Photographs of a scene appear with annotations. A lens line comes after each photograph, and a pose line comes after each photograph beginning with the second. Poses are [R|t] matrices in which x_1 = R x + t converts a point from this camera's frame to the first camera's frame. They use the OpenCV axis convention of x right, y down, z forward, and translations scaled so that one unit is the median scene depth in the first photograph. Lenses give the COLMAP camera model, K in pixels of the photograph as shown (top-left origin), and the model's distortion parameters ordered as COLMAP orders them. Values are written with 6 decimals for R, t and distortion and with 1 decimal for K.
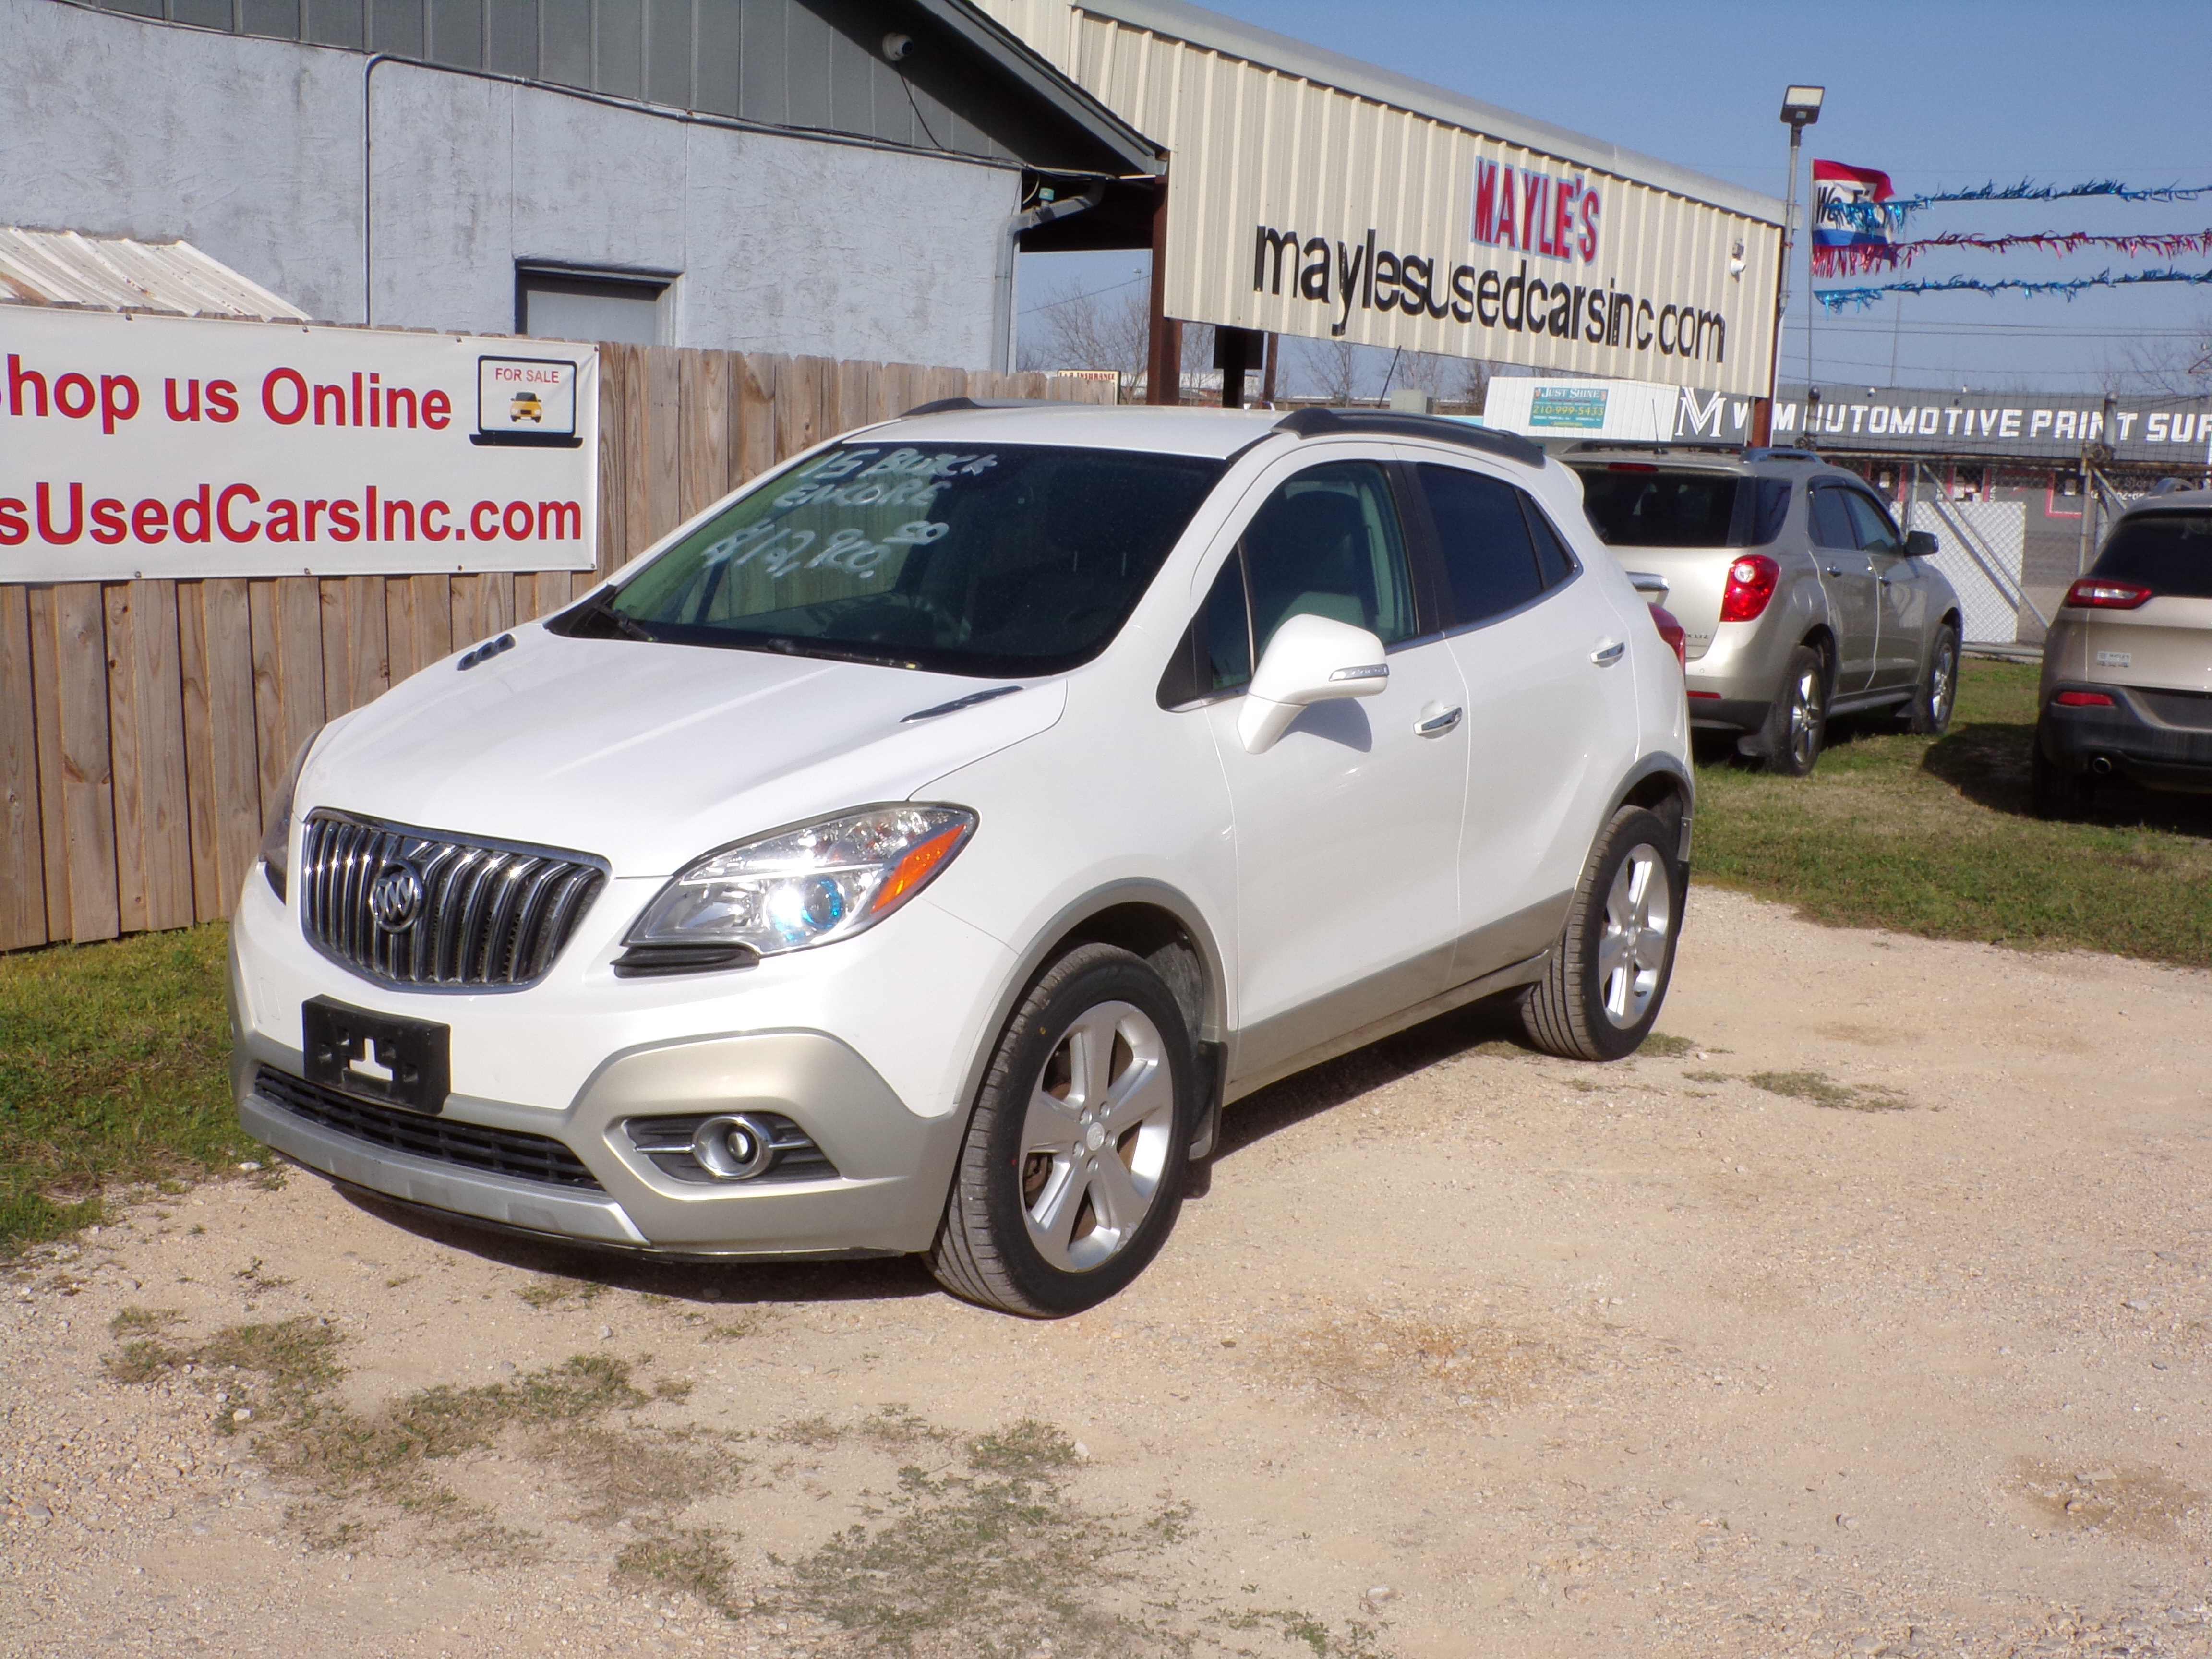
lens RADIAL K [[2519.4, 0, 1087.2], [0, 2519.4, 826.3], [0, 0, 1]] dist [-0.110527, 0.297563]
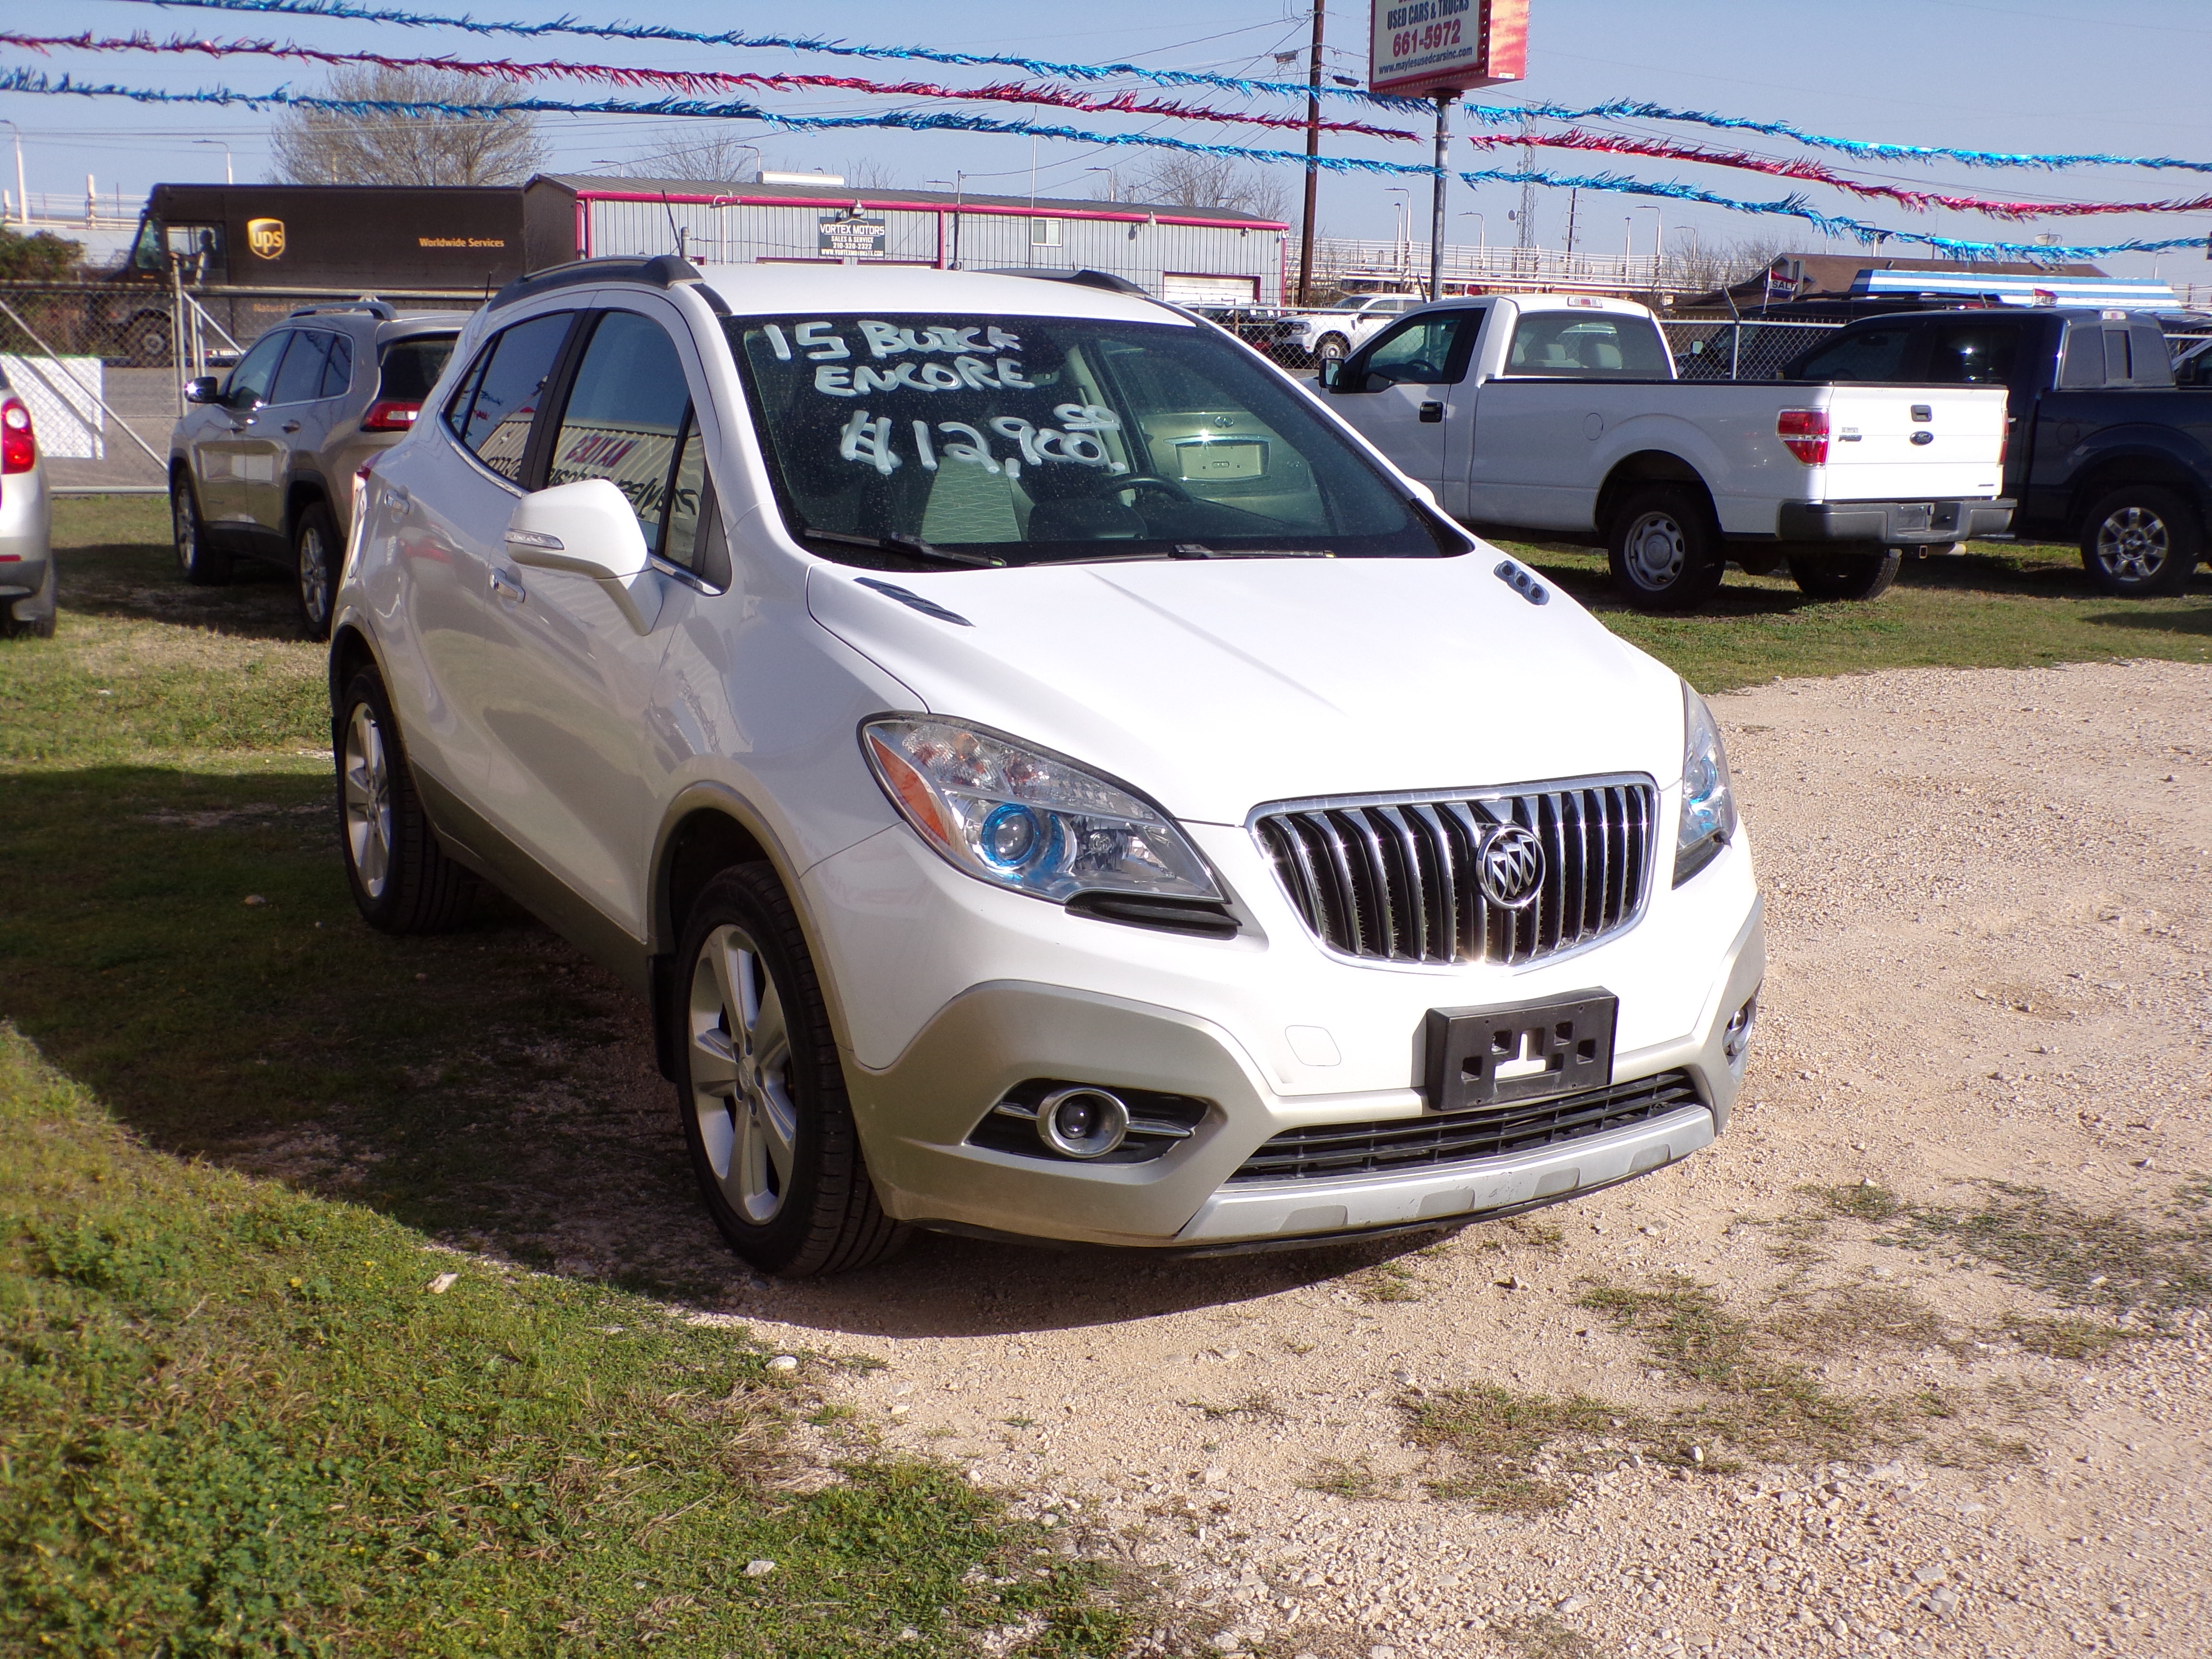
lens RADIAL K [[2583.9, 0, 1095.4], [0, 2583.9, 727.0], [0, 0, 1]] dist [-0.151930, 0.383904]
pose [[0.442923, -0.165857, 0.881085, -0.581249], [0.126339, 0.984480, 0.121809, -0.076712], [-0.887613, 0.057363, 0.457003, 0.369448]]
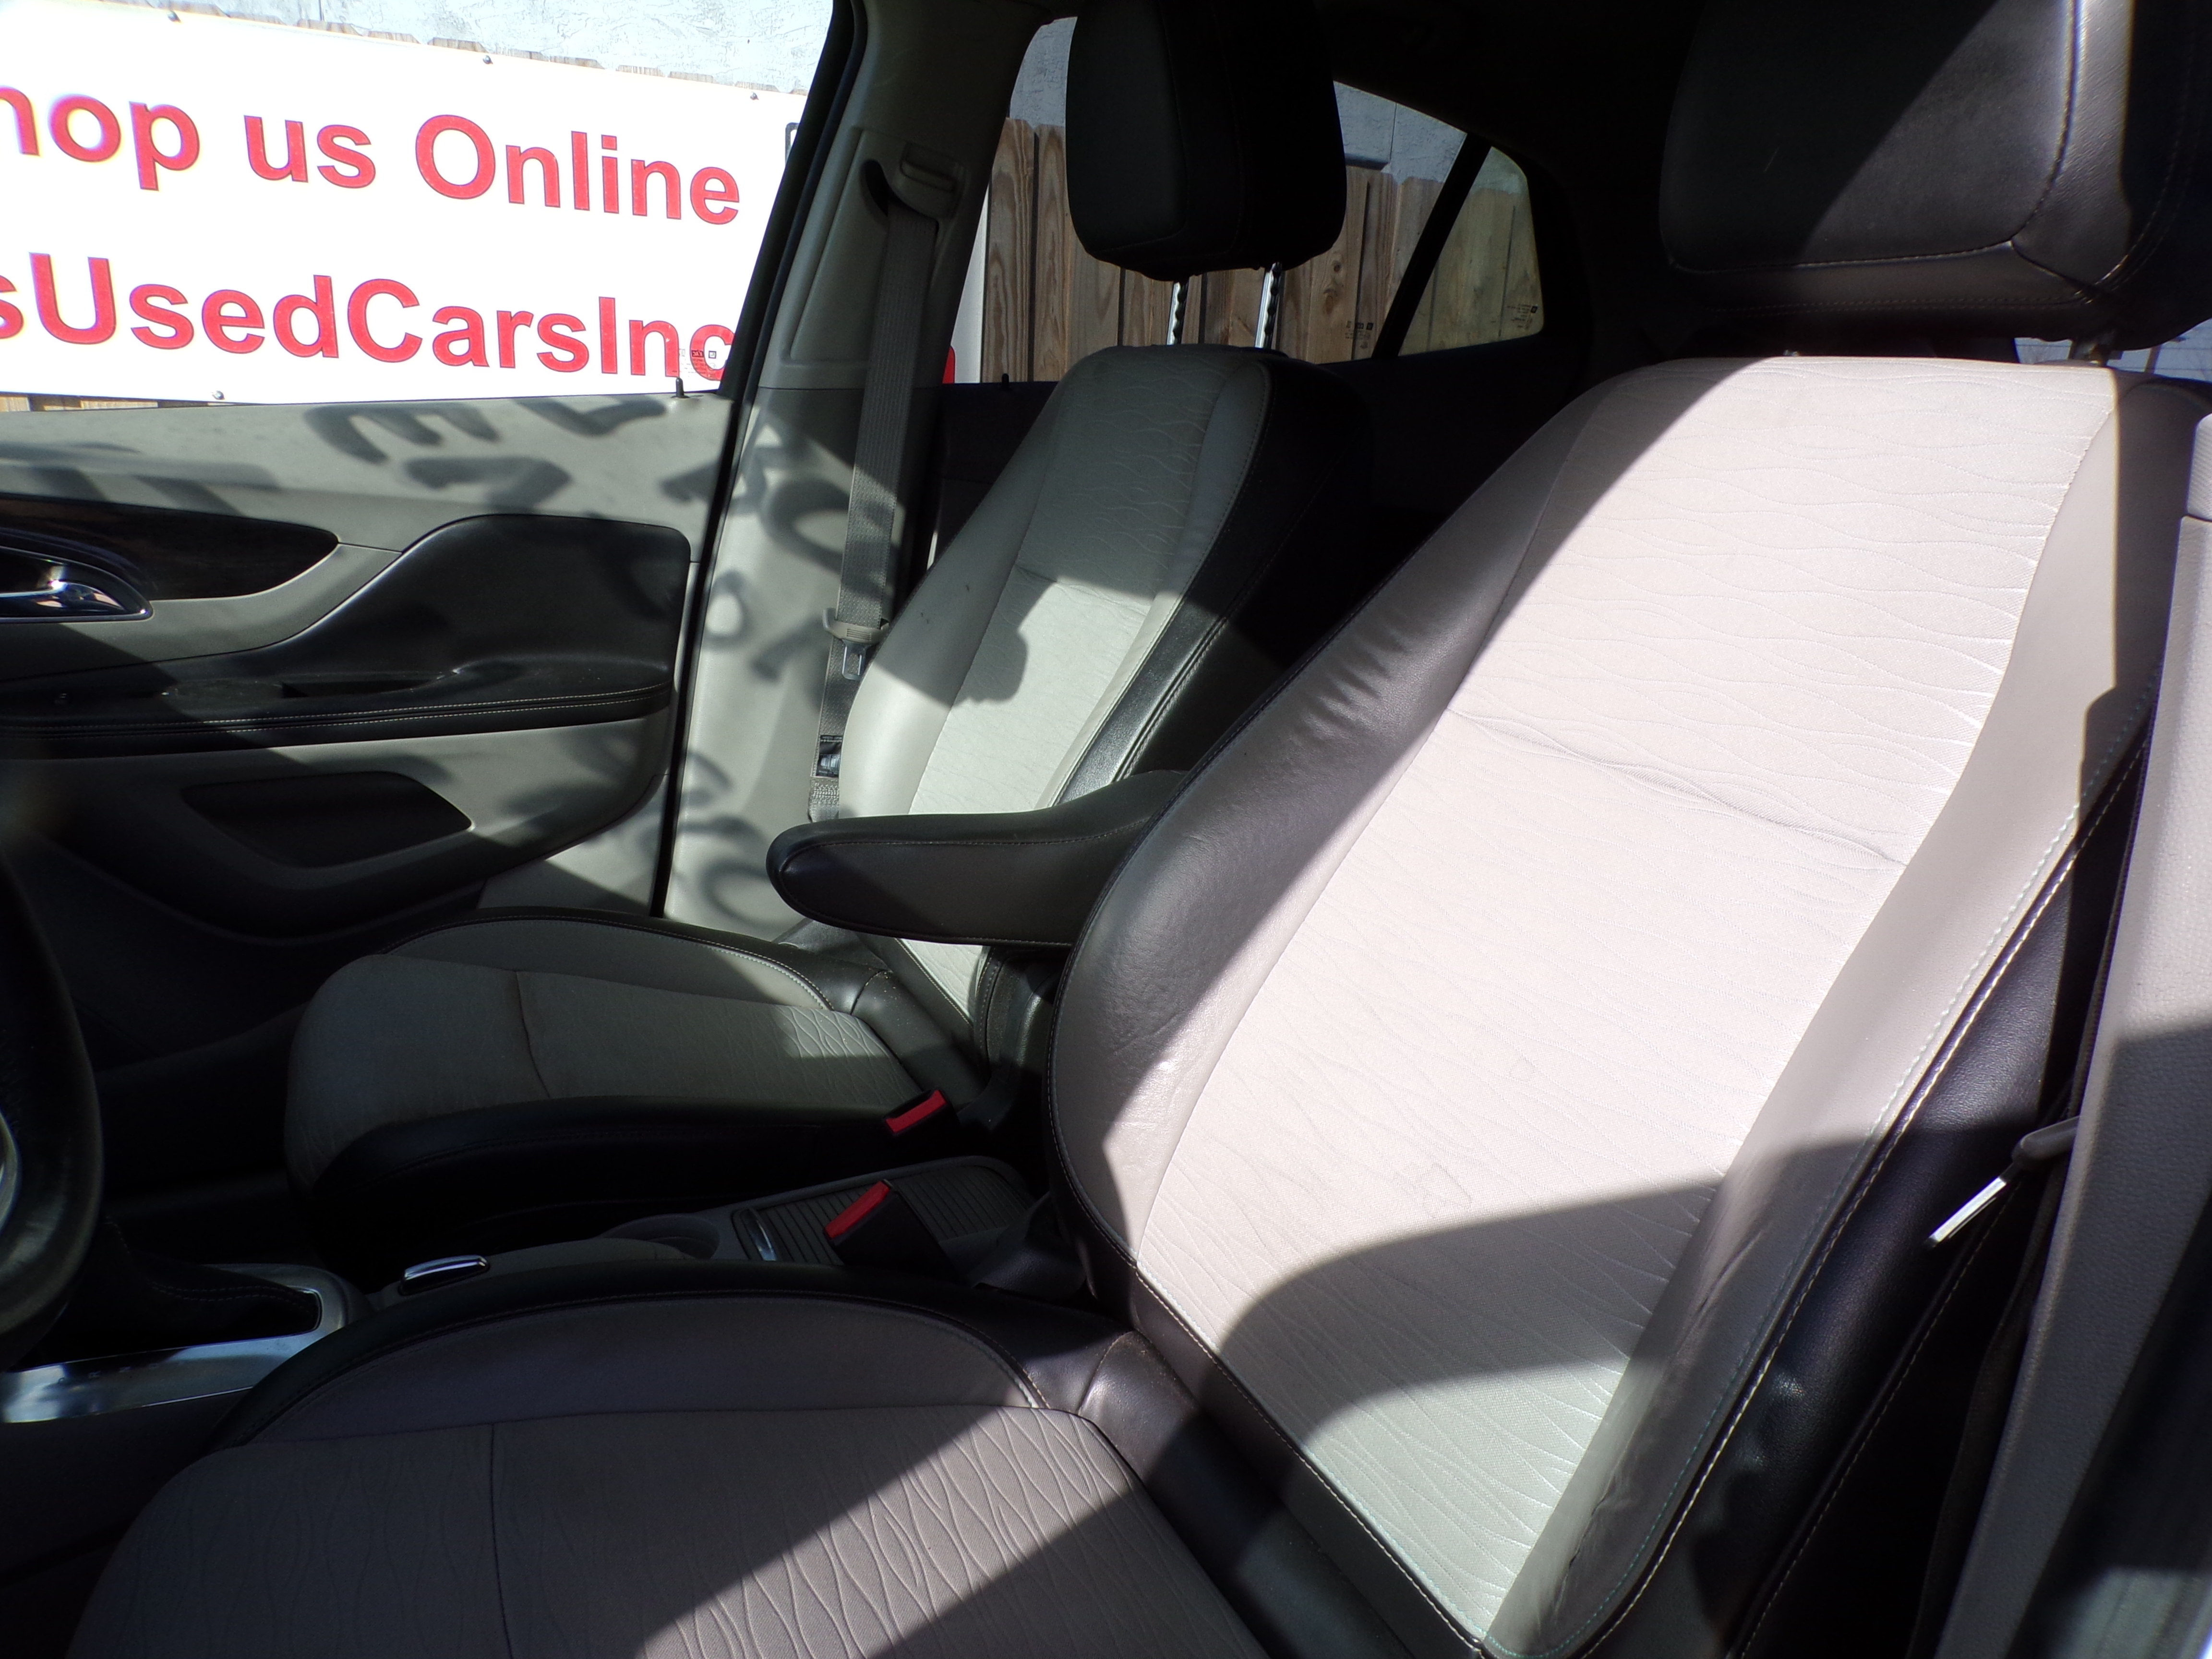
lens RADIAL K [[1504.3, 0, 1168.3], [0, 1504.3, 860.0], [0, 0, 1]] dist [-0.040531, 0.030116]
pose [[0.885376, 0.150789, -0.439740, 0.077134], [-0.098229, 0.985257, 0.140074, -0.047914], [0.454379, -0.080822, 0.887135, 0.641508]]
